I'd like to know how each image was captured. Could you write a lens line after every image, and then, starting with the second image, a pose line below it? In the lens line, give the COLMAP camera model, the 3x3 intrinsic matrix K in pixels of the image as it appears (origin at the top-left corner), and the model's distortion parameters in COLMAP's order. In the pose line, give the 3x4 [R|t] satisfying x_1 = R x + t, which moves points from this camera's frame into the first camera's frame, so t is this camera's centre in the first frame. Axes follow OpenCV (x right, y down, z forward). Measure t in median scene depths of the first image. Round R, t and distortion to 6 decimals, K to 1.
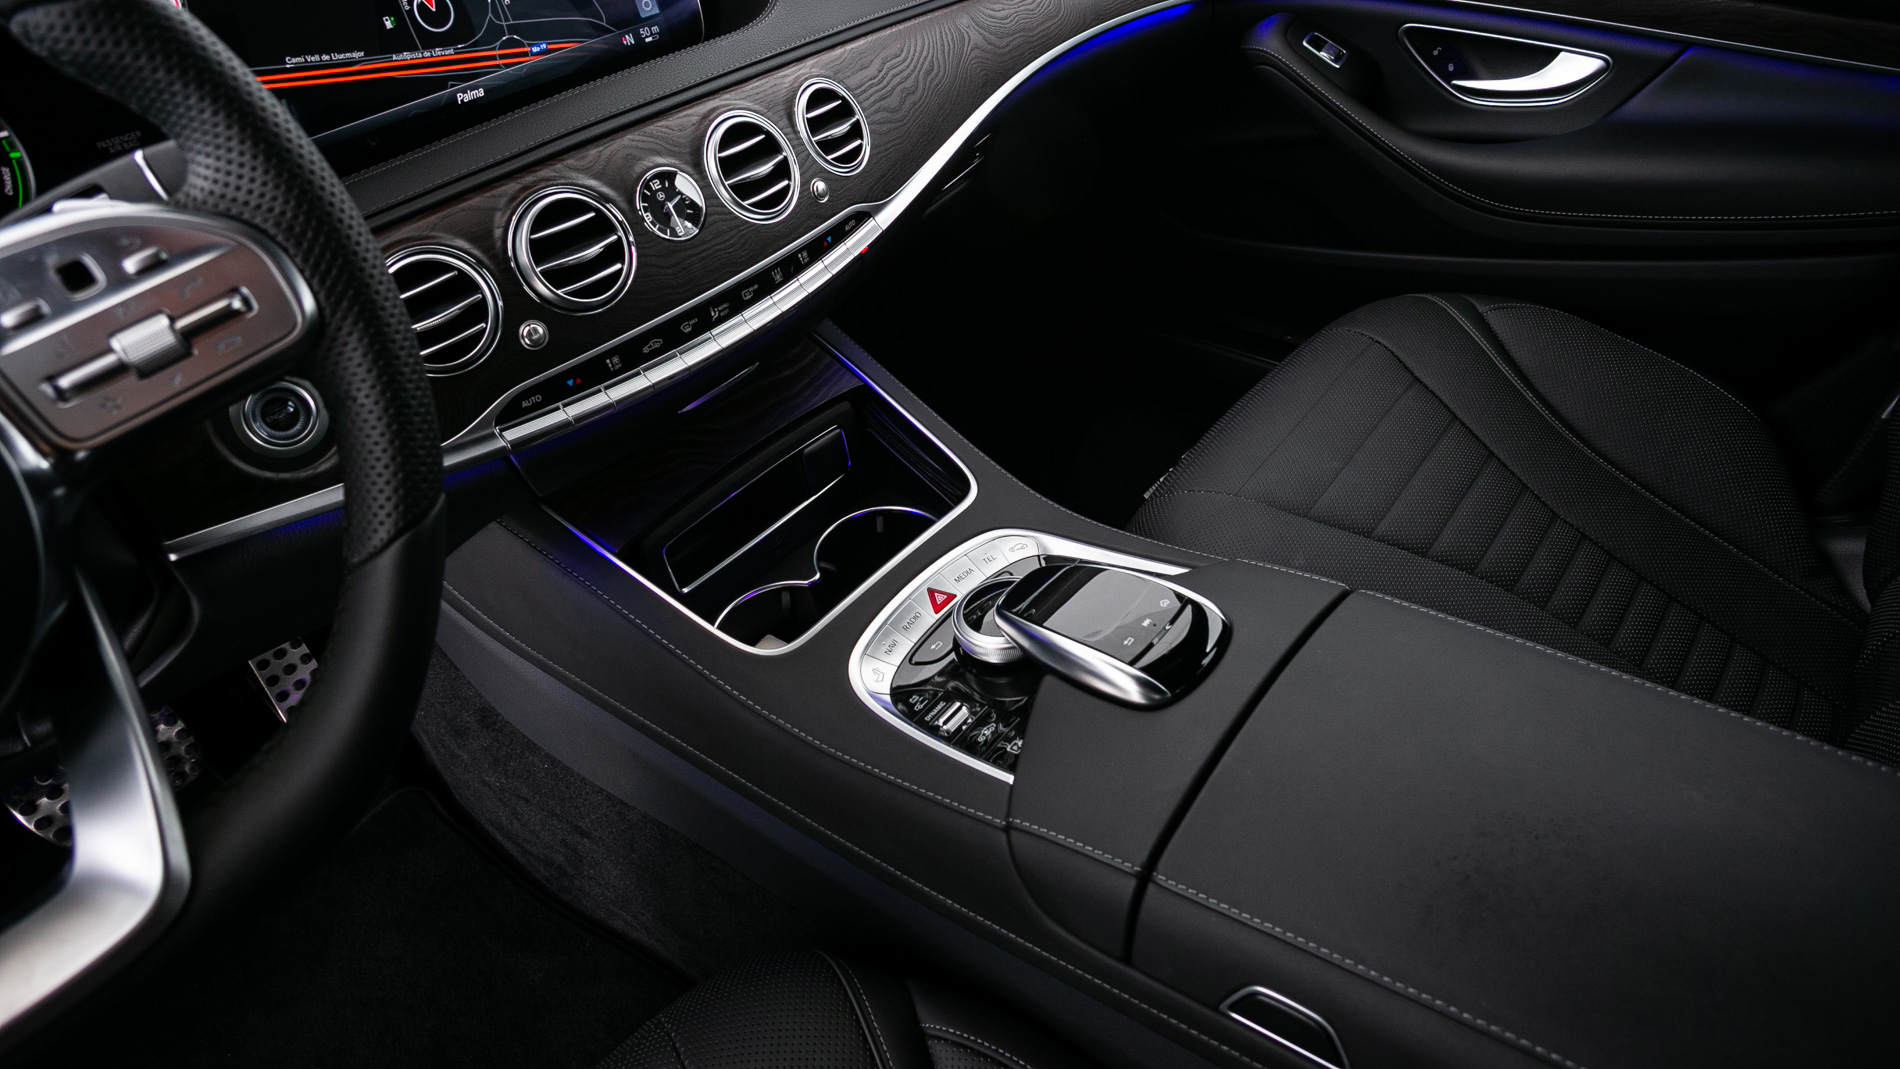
lens RADIAL K [[1048.3, 0, 954.1], [0, 1048.3, 530.1], [0, 0, 1]] dist [-0.112515, 0.061643]
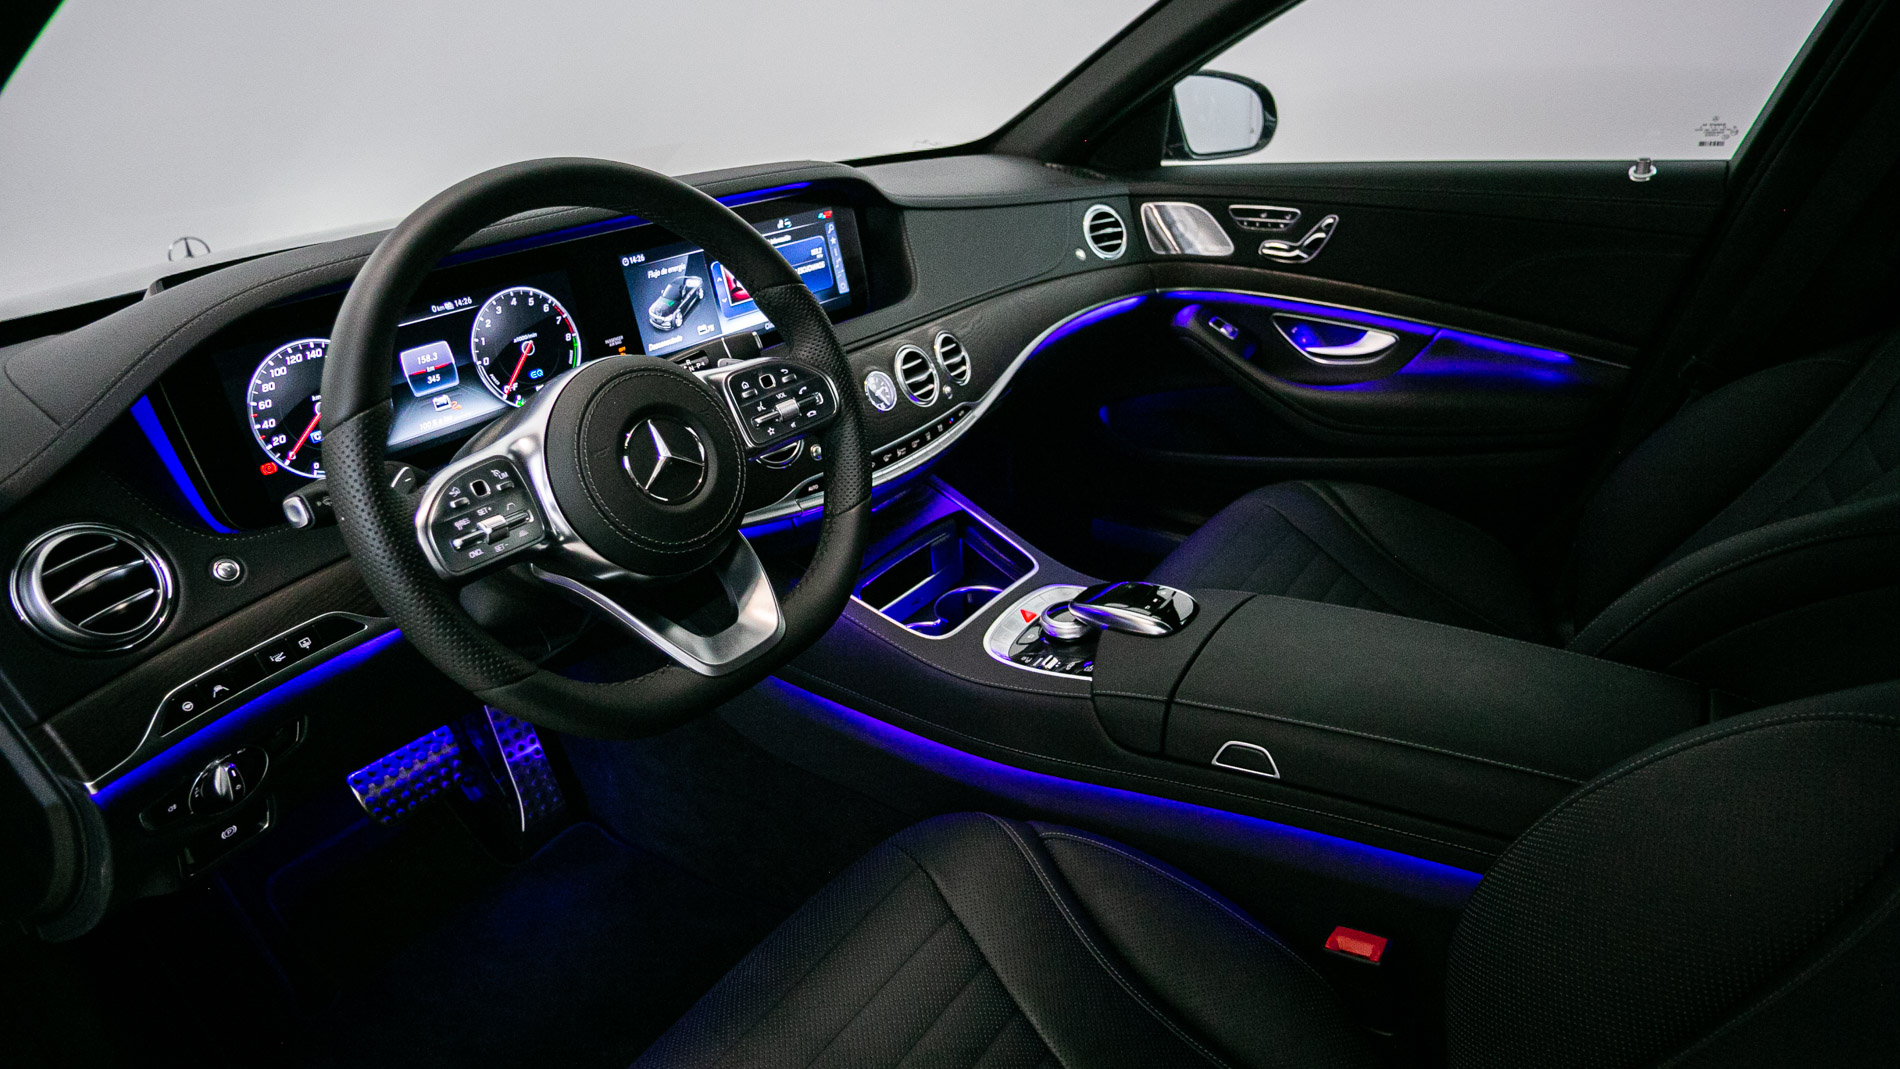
lens RADIAL K [[1048.3, 0, 954.1], [0, 1048.3, 530.1], [0, 0, 1]] dist [-0.112515, 0.061643]
pose [[0.996464, 0.016940, 0.082291, -0.261414], [0.004059, 0.968612, -0.248544, 0.334768], [-0.083918, 0.247999, 0.965119, -0.641200]]
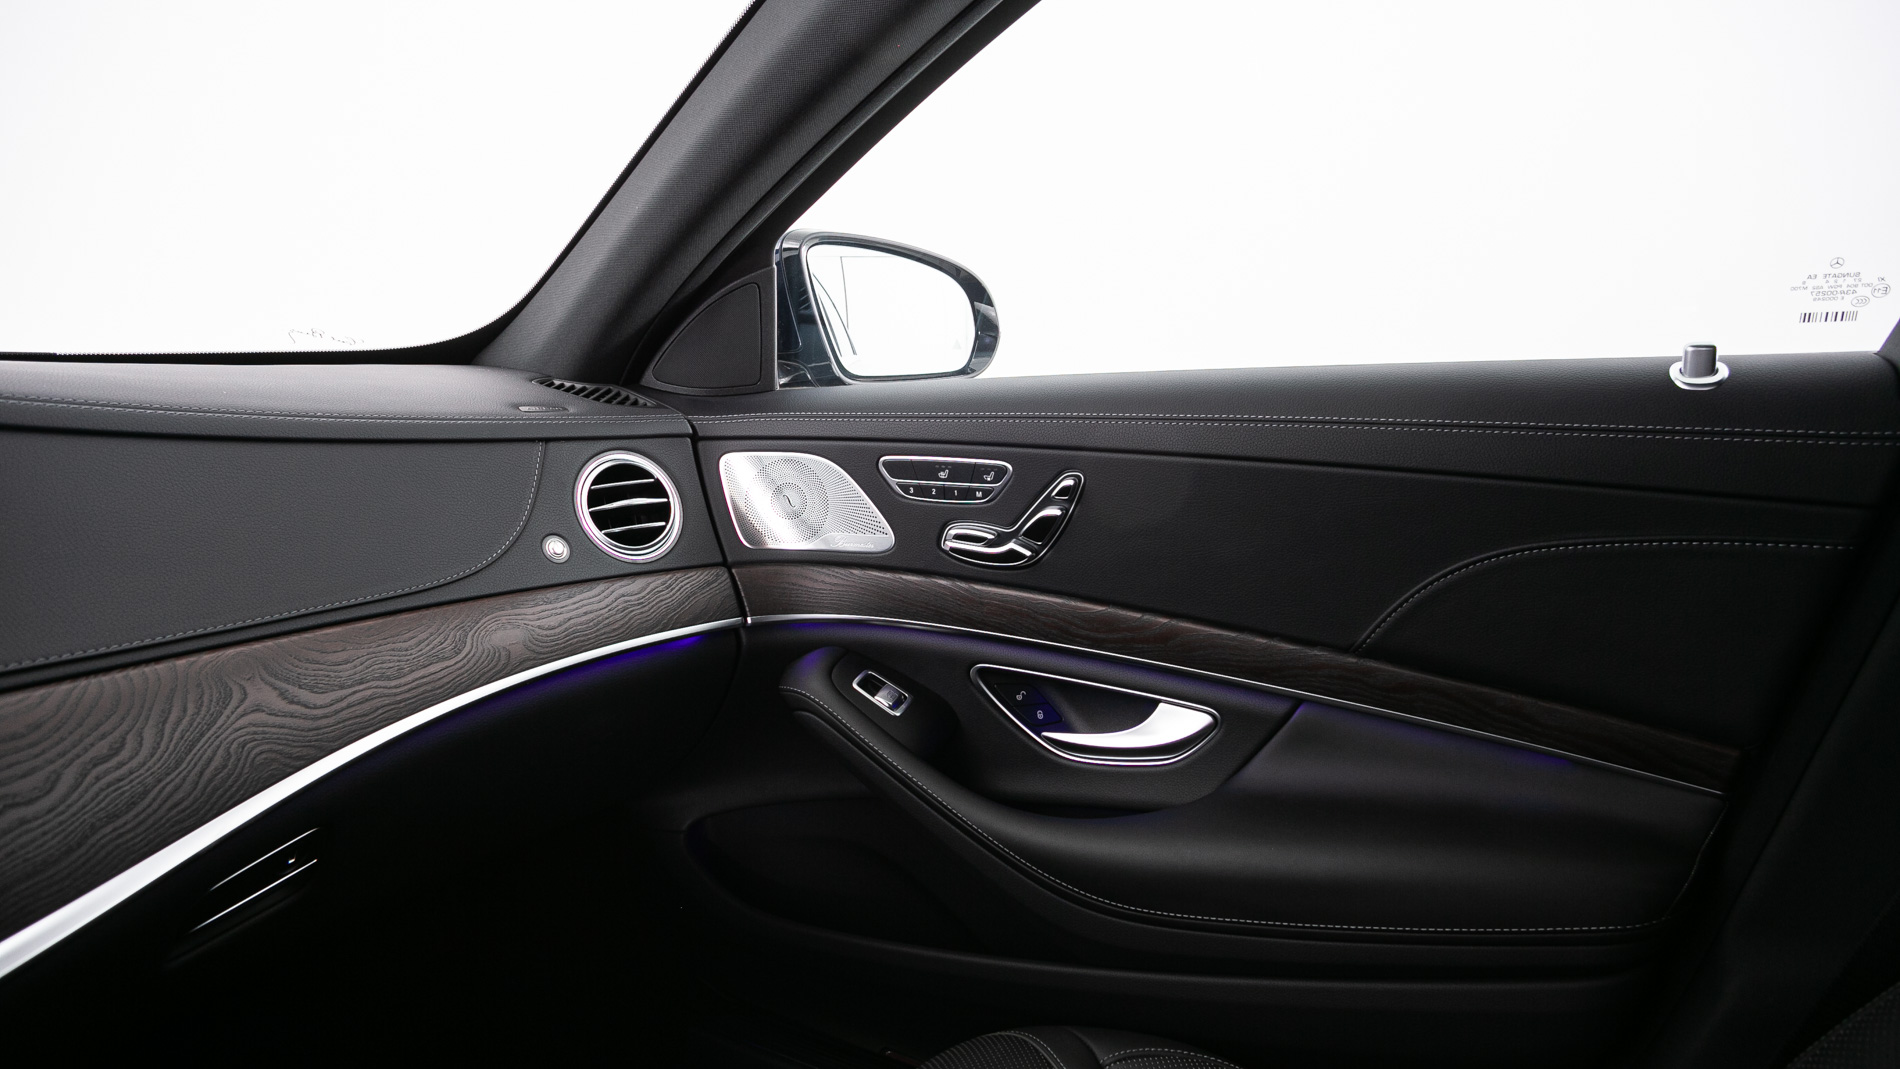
lens RADIAL K [[1048.3, 0, 954.1], [0, 1048.3, 530.1], [0, 0, 1]] dist [-0.112515, 0.061643]
pose [[0.974172, 0.055659, 0.218840, 0.370396], [0.062333, 0.865205, -0.497529, -0.280356], [-0.217034, 0.498320, 0.839389, 0.395939]]
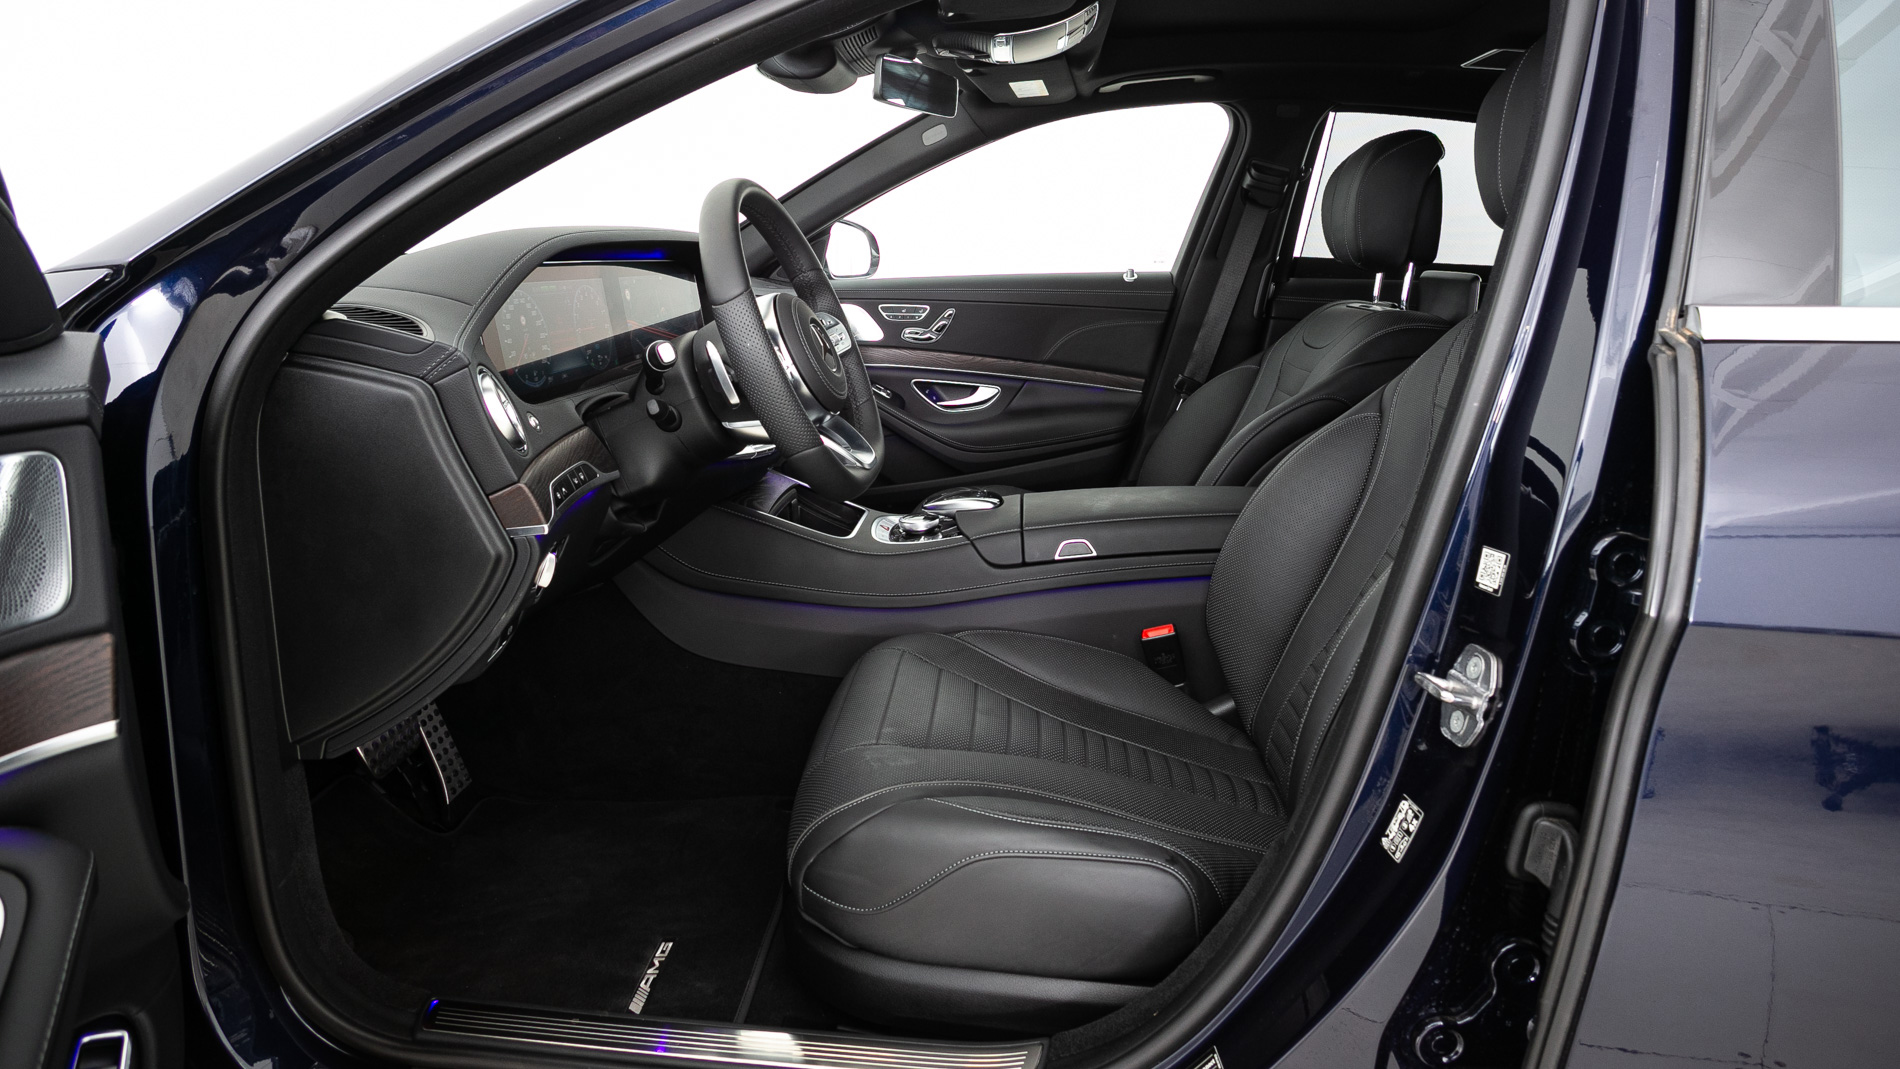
lens RADIAL K [[1084.5, 0, 939.7], [0, 1084.5, 489.9], [0, 0, 1]] dist [-0.109044, 0.068187]
pose [[0.814835, -0.015051, 0.579497, -1.343941], [0.289876, 0.876283, -0.384838, 0.973165], [-0.502011, 0.481562, 0.718389, -0.941181]]
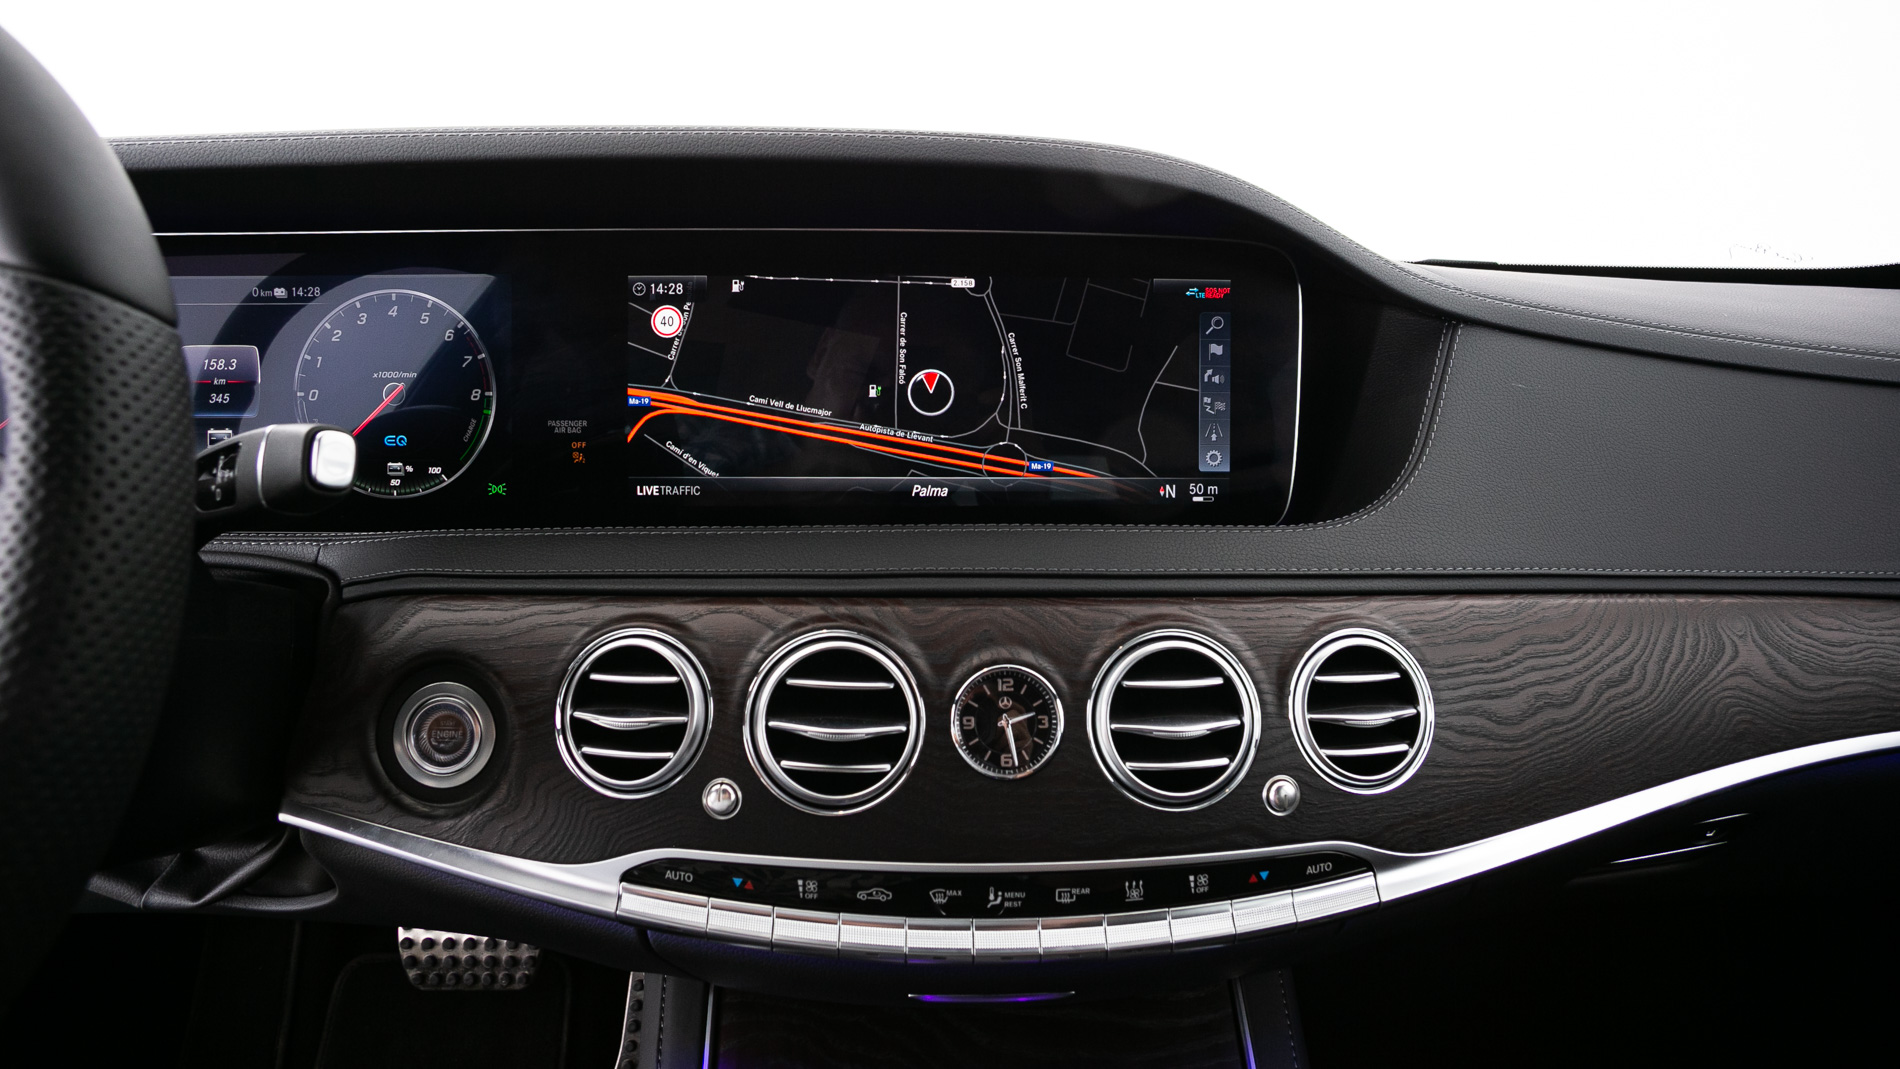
lens RADIAL K [[1045.8, 0, 955.5], [0, 1045.8, 476.8], [0, 0, 1]] dist [-0.112570, 0.061702]
pose [[0.654147, 0.255506, -0.711905, 0.124806], [-0.533068, 0.823466, -0.194274, -0.264526], [0.536591, 0.506578, 0.674869, 0.400365]]
